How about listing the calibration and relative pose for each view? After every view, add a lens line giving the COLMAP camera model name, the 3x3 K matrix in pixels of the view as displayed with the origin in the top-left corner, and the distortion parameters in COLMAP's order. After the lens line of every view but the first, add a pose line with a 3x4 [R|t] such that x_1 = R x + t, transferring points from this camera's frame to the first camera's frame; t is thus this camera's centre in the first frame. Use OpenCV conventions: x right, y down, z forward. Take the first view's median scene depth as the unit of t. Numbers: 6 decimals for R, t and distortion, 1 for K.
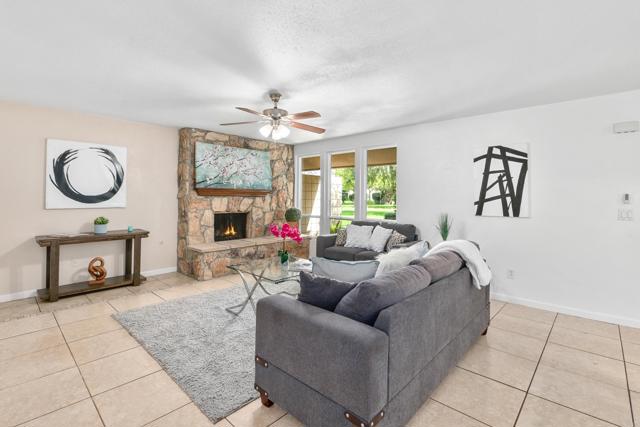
lens RADIAL K [[306.0, 0, 318.3], [0, 306.0, 192.6], [0, 0, 1]] dist [-0.010189, -0.000343]
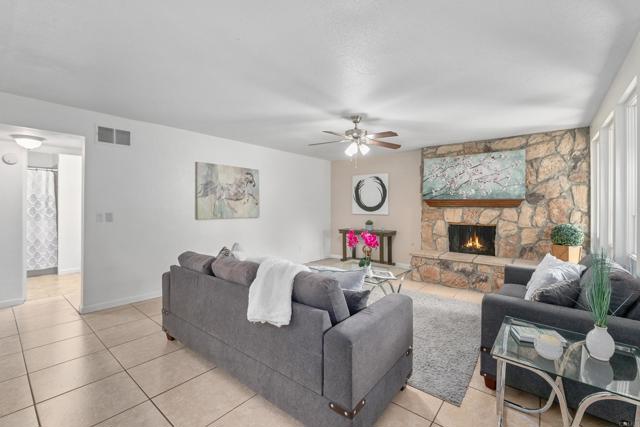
lens RADIAL K [[279.4, 0, 320.5], [0, 279.4, 207.0], [0, 0, 1]] dist [-0.005000, -0.000447]
pose [[0.067291, -0.003698, -0.997727, 0.594270], [0.006912, 0.999971, -0.003241, 0.011809], [0.997709, -0.006678, 0.067315, 0.533242]]
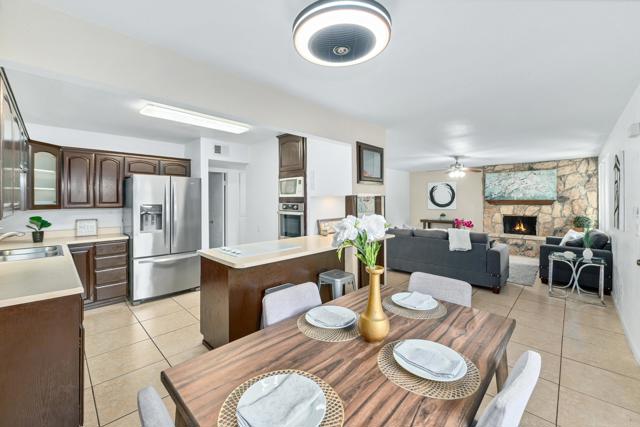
lens RADIAL K [[265.9, 0, 319.0], [0, 265.9, 202.2], [0, 0, 1]] dist [-0.001670, -0.000221]
pose [[-0.018310, -0.001079, -0.999832, 1.119086], [0.014425, 0.999895, -0.001344, -0.013707], [0.999728, -0.014447, -0.018293, 0.066323]]
